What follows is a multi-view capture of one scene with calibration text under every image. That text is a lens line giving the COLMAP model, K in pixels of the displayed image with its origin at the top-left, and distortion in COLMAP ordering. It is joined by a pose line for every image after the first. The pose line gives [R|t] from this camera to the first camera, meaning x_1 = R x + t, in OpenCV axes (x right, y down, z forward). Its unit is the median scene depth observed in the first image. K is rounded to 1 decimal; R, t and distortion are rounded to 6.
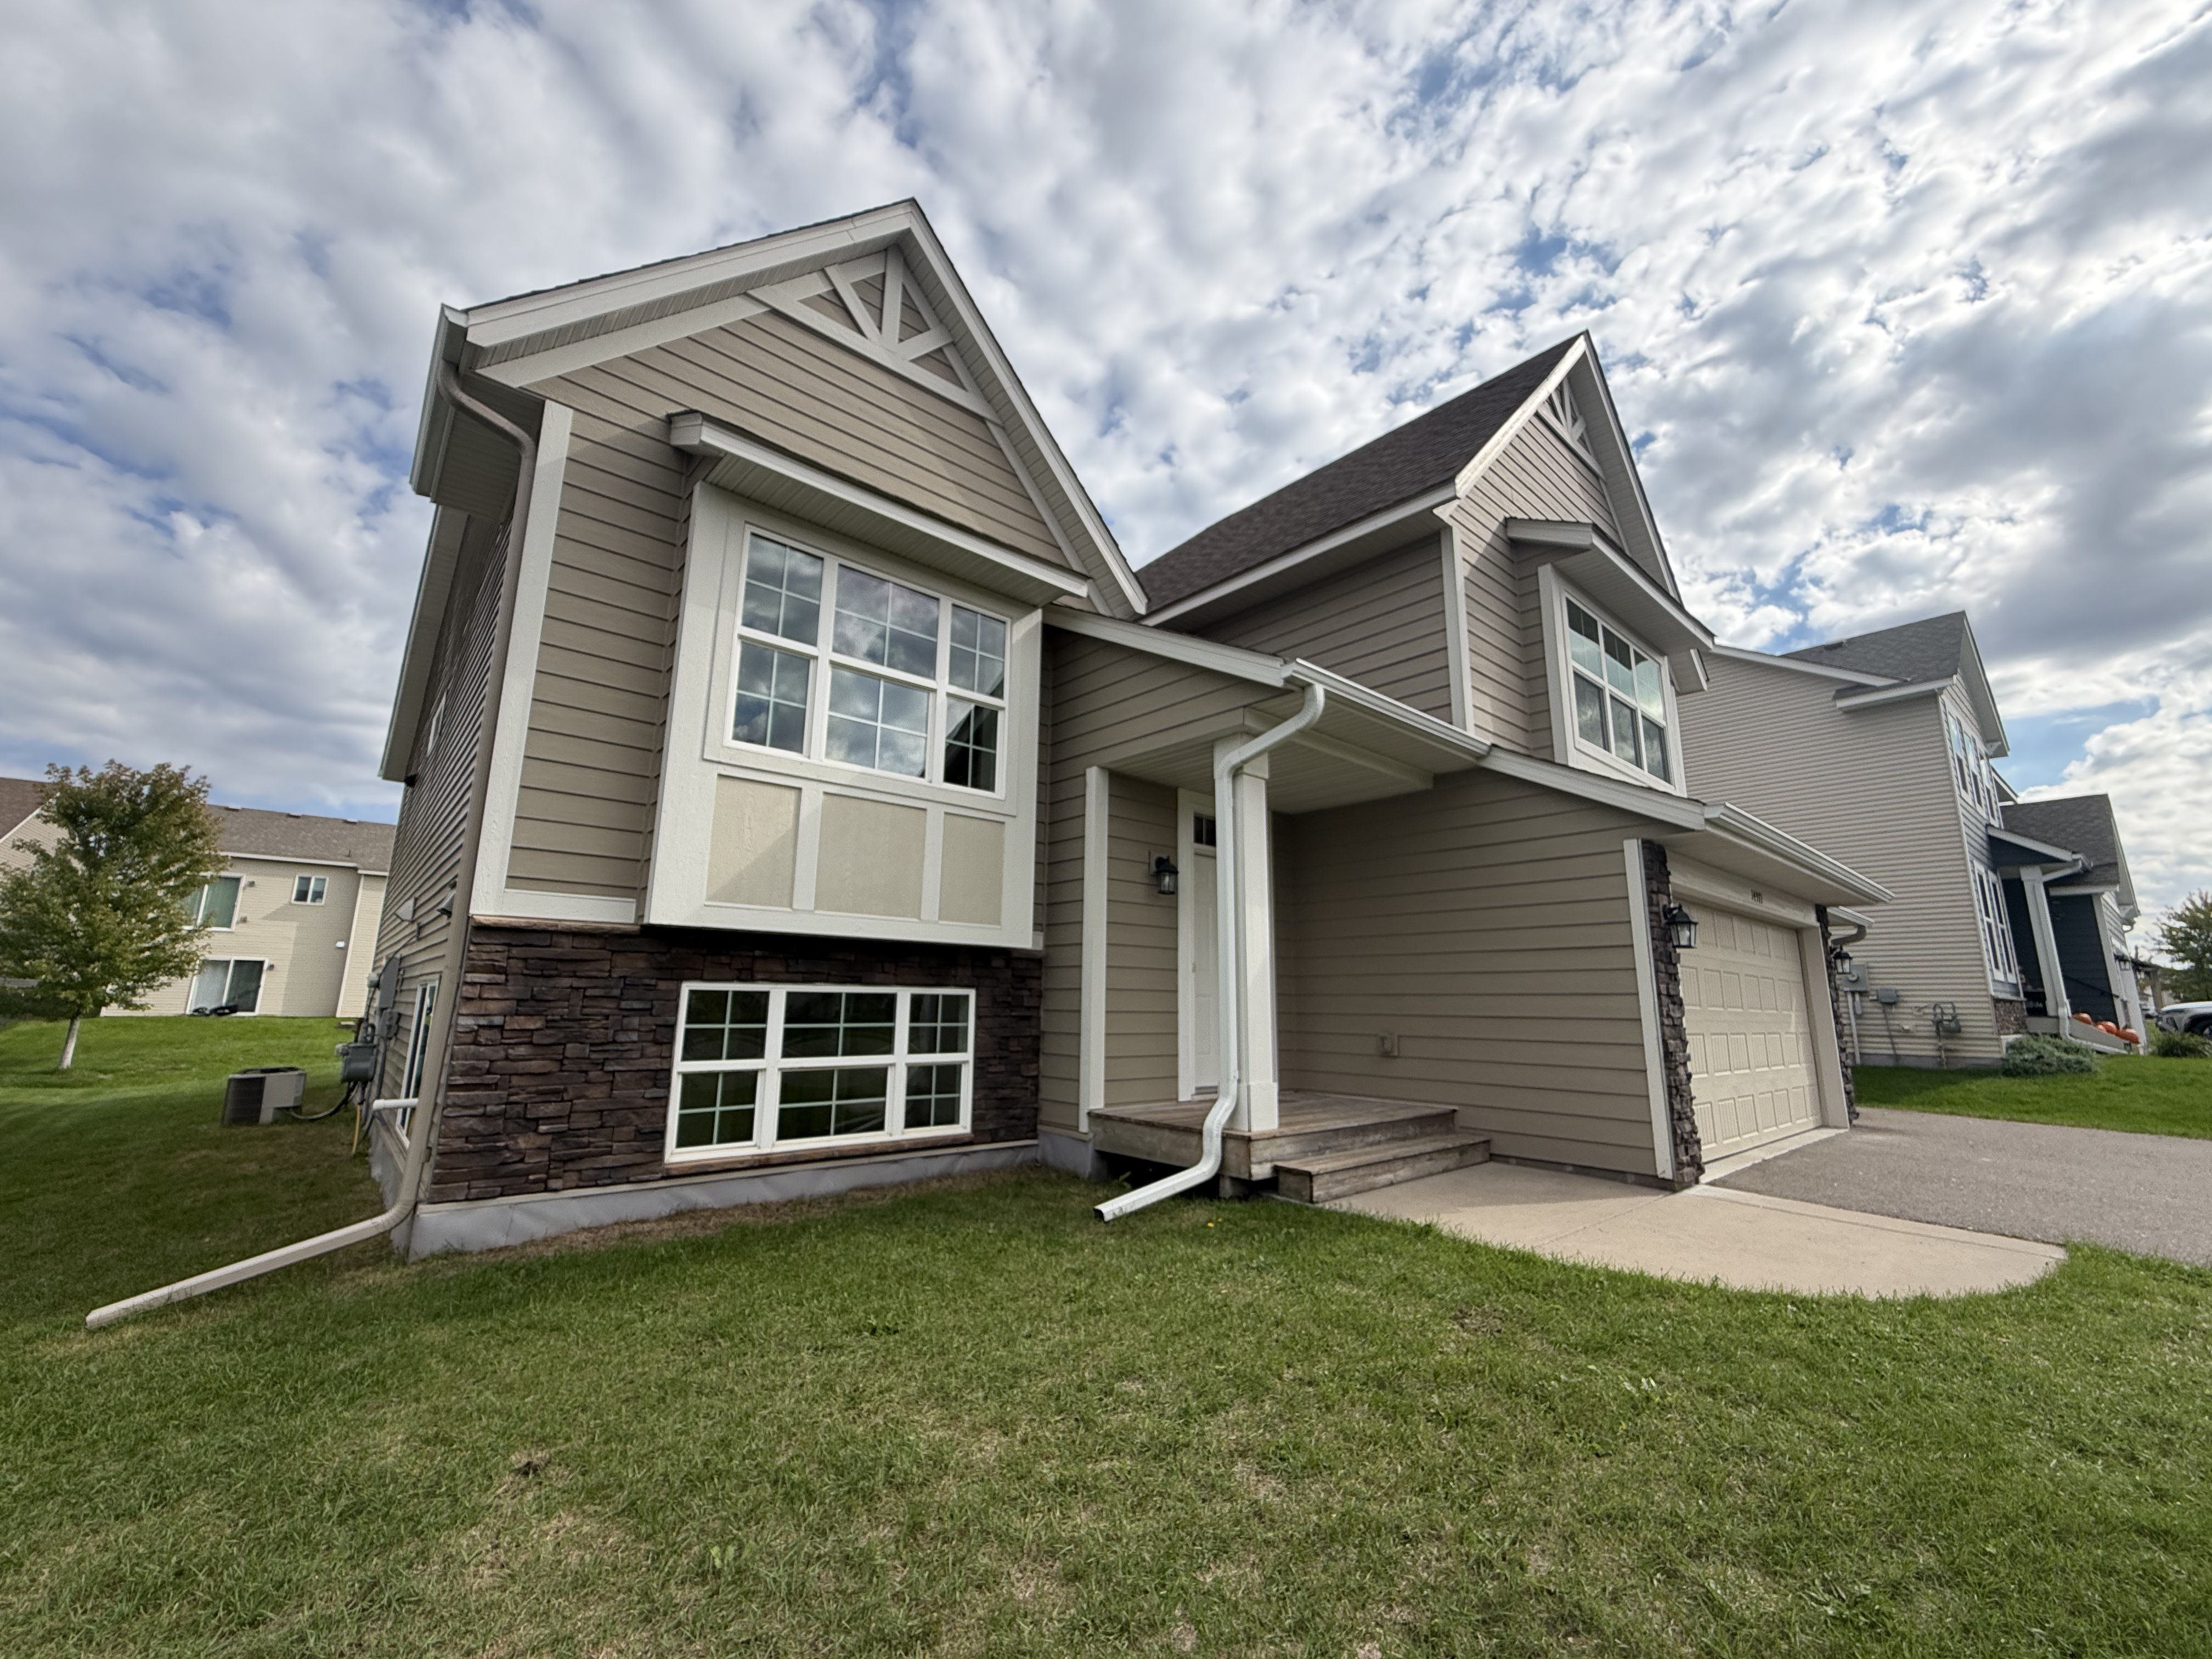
lens RADIAL K [[943.3, 0, 1116.6], [0, 943.3, 823.3], [0, 0, 1]] dist [0.002062, -0.000668]
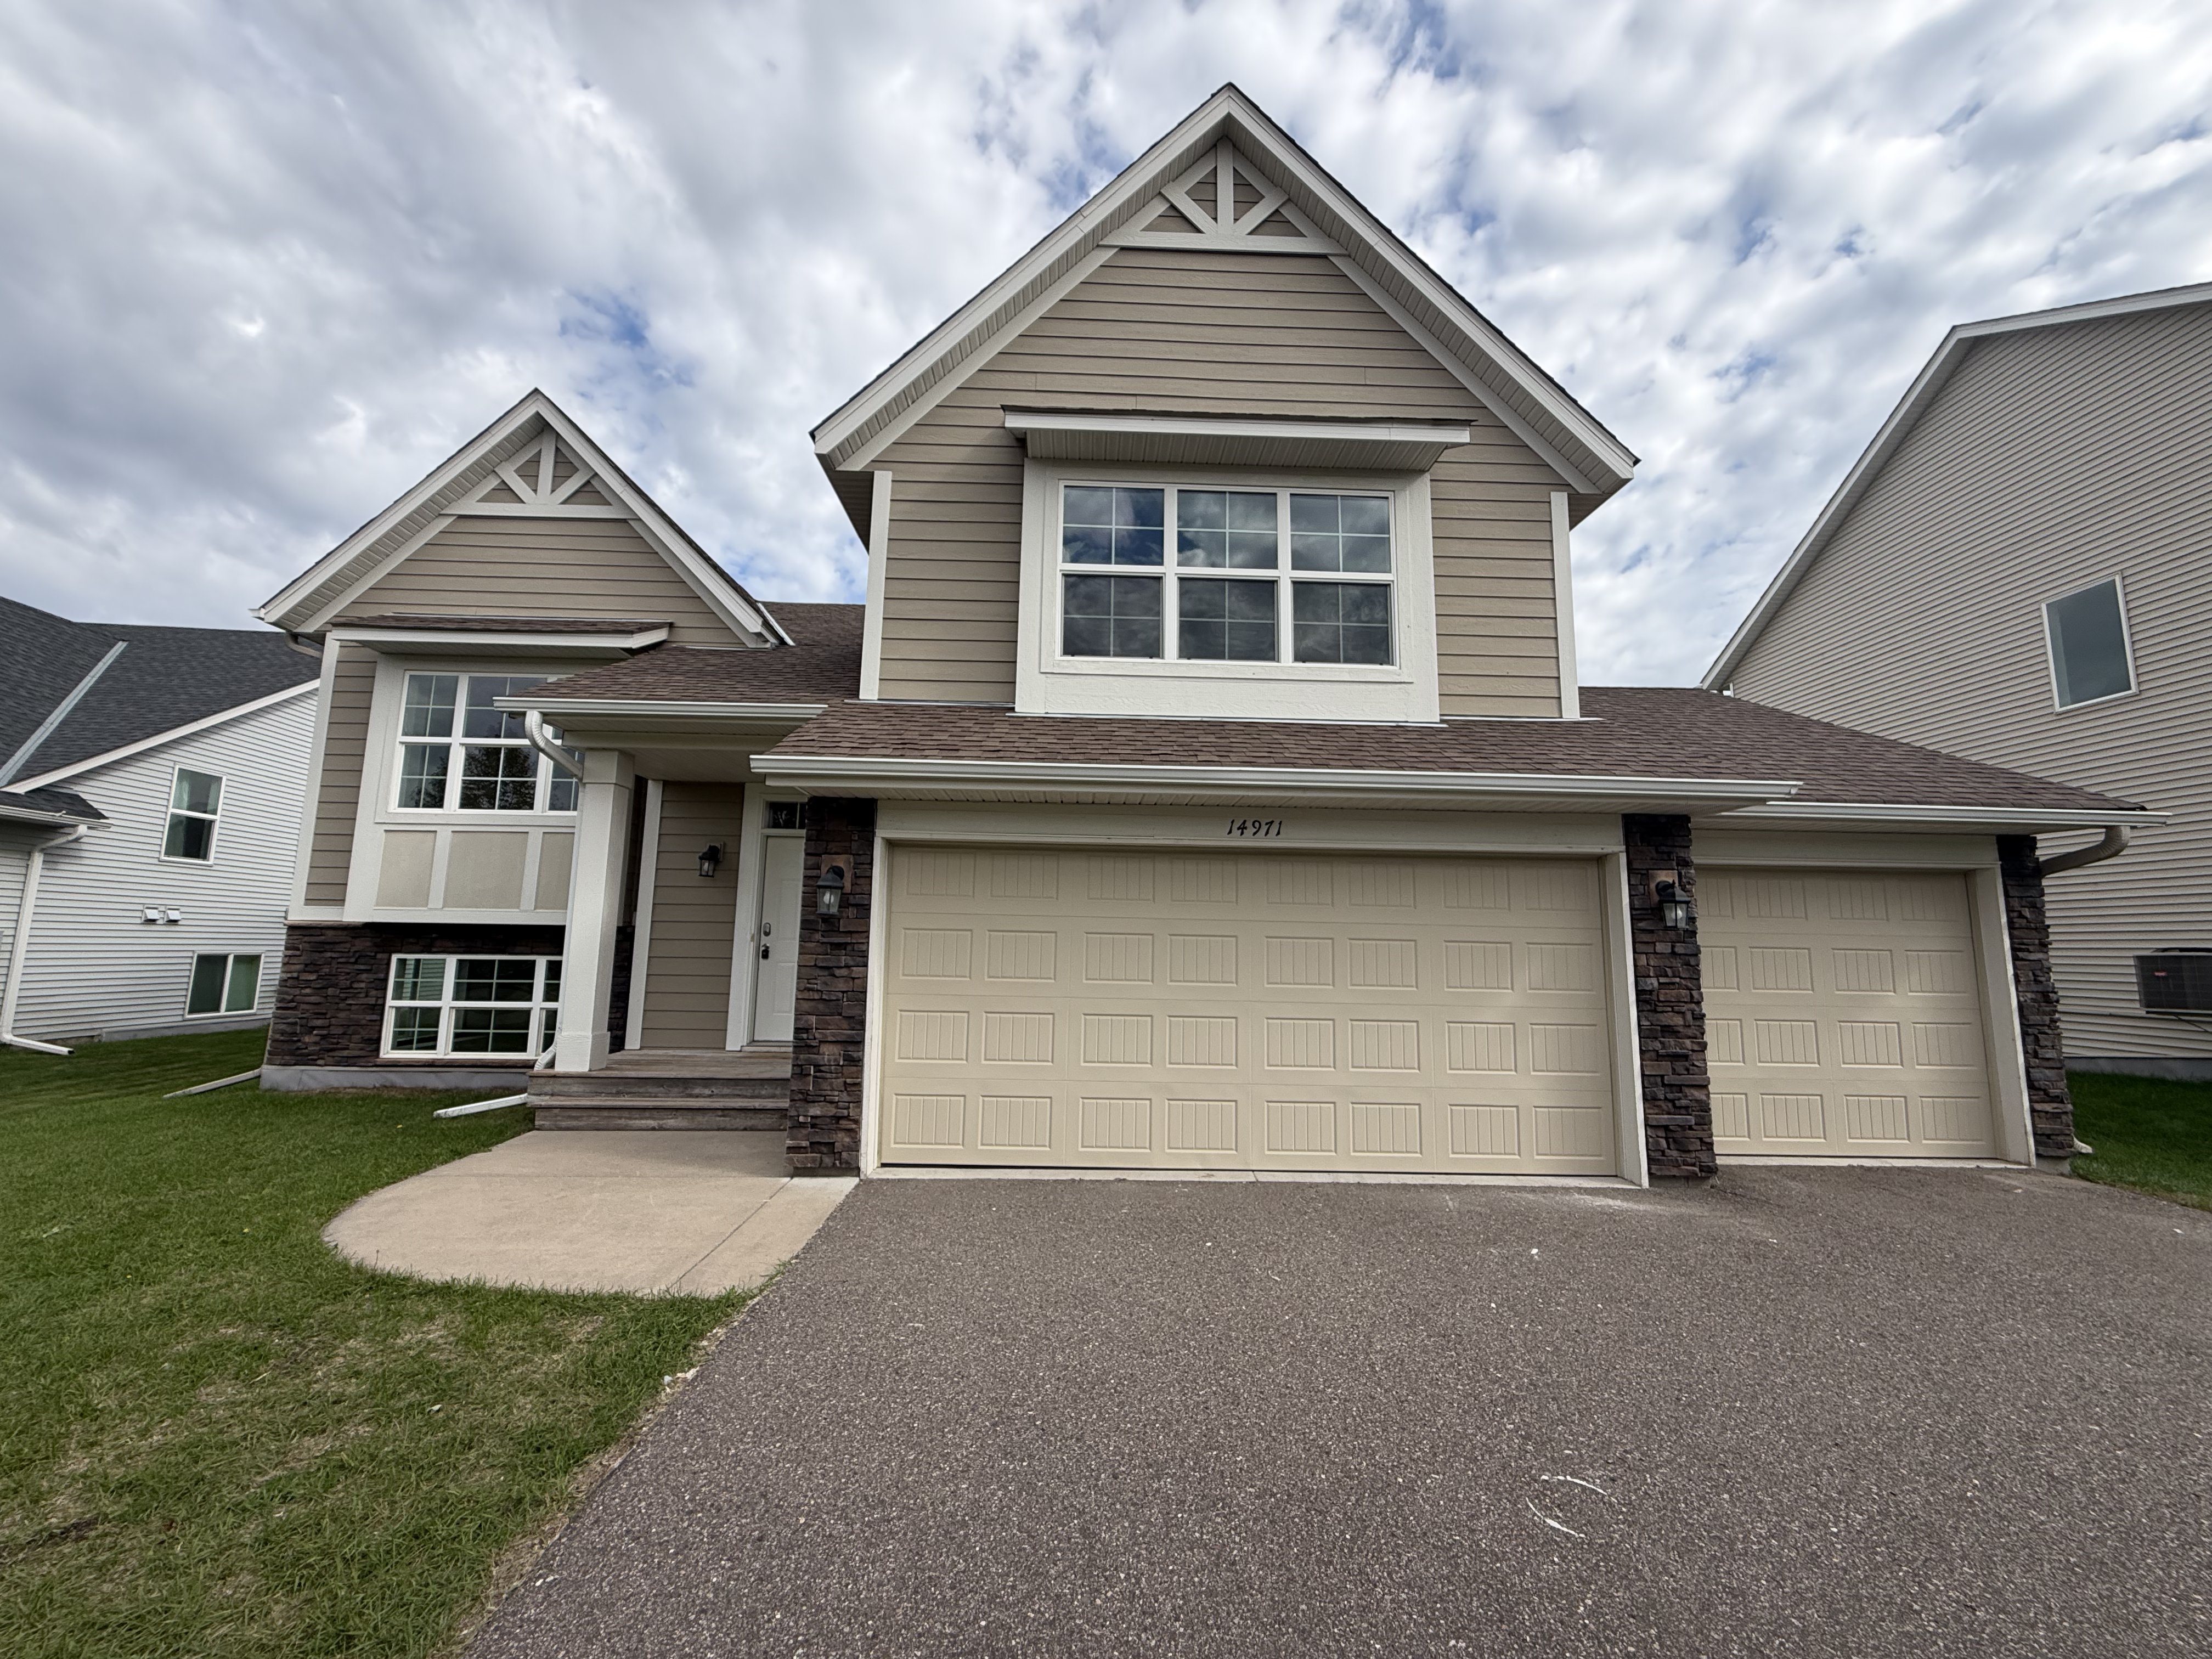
lens RADIAL K [[870.7, 0, 1094.8], [0, 870.7, 805.4], [0, 0, 1]] dist [-0.007698, 0.000876]
pose [[0.743909, -0.098541, -0.660976, 1.346452], [0.125817, 0.992034, -0.006293, 0.062669], [0.656330, -0.078480, 0.750381, 0.591282]]
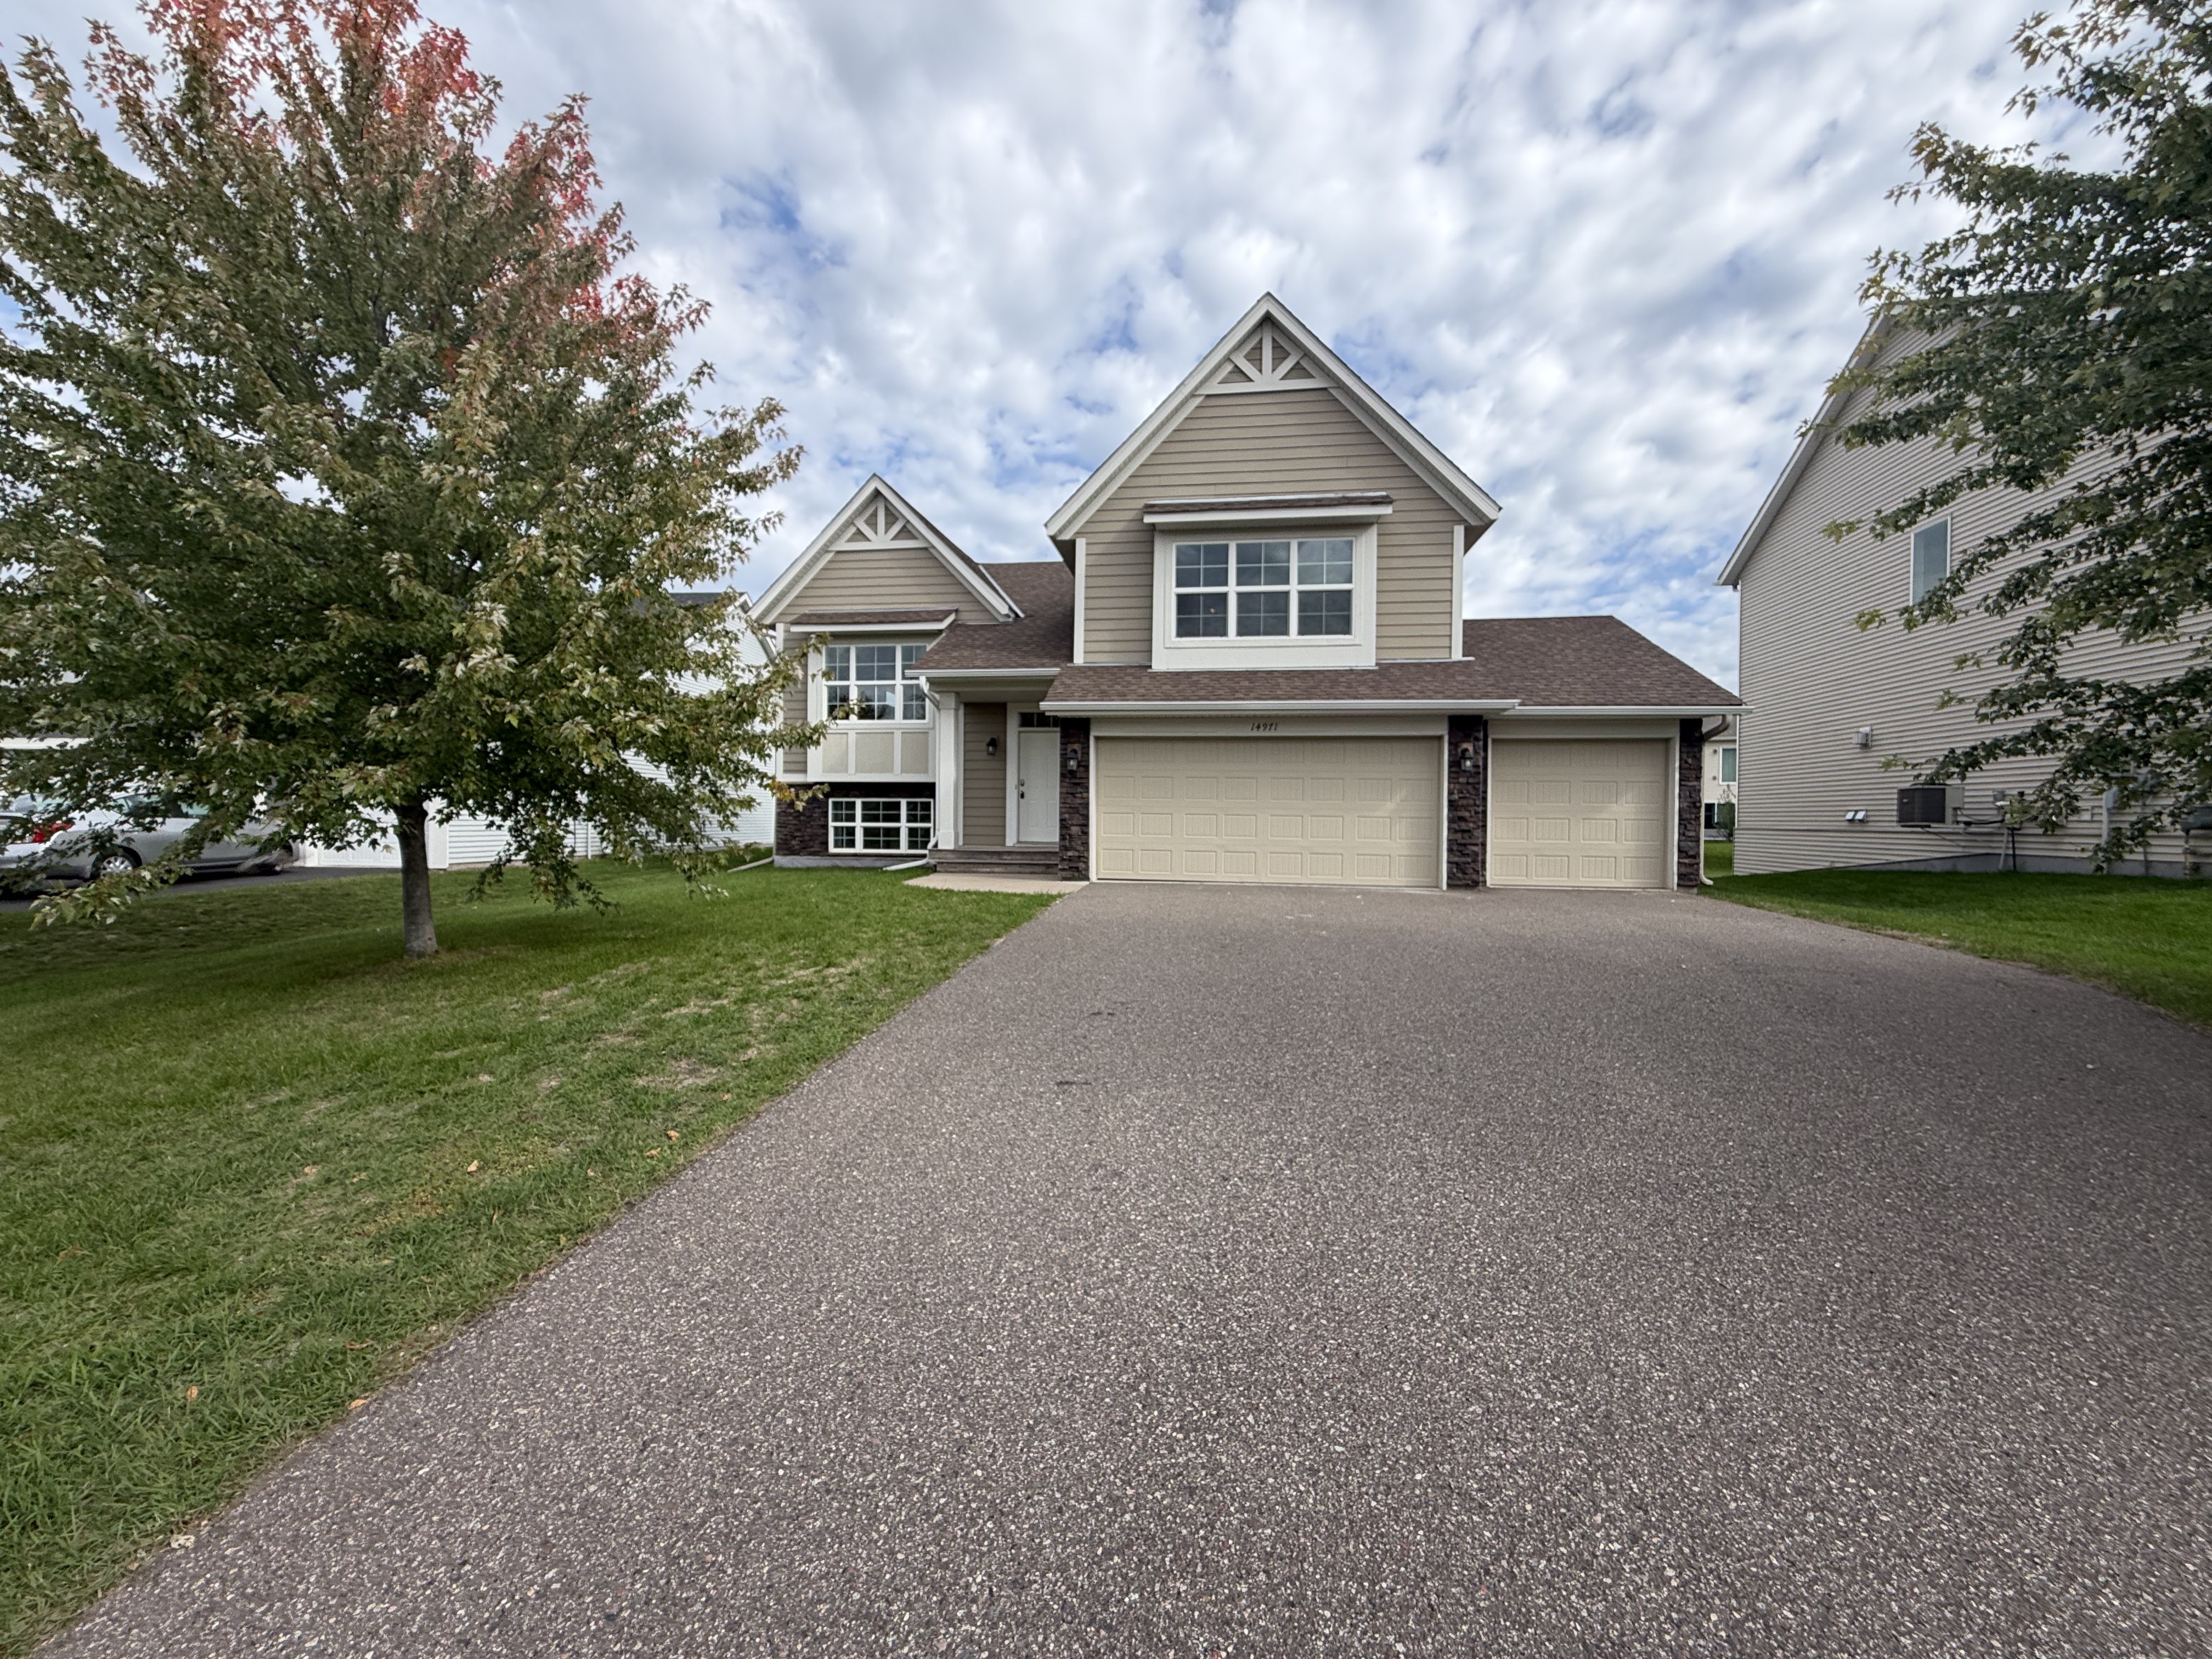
lens RADIAL K [[888.4, 0, 1096.6], [0, 888.4, 817.3], [0, 0, 1]] dist [0.002583, 0.000199]
pose [[0.608768, 0.004715, -0.793334, 2.165801], [0.157017, 0.979486, 0.126308, -0.006526], [0.777655, -0.201459, 0.595539, -0.089571]]
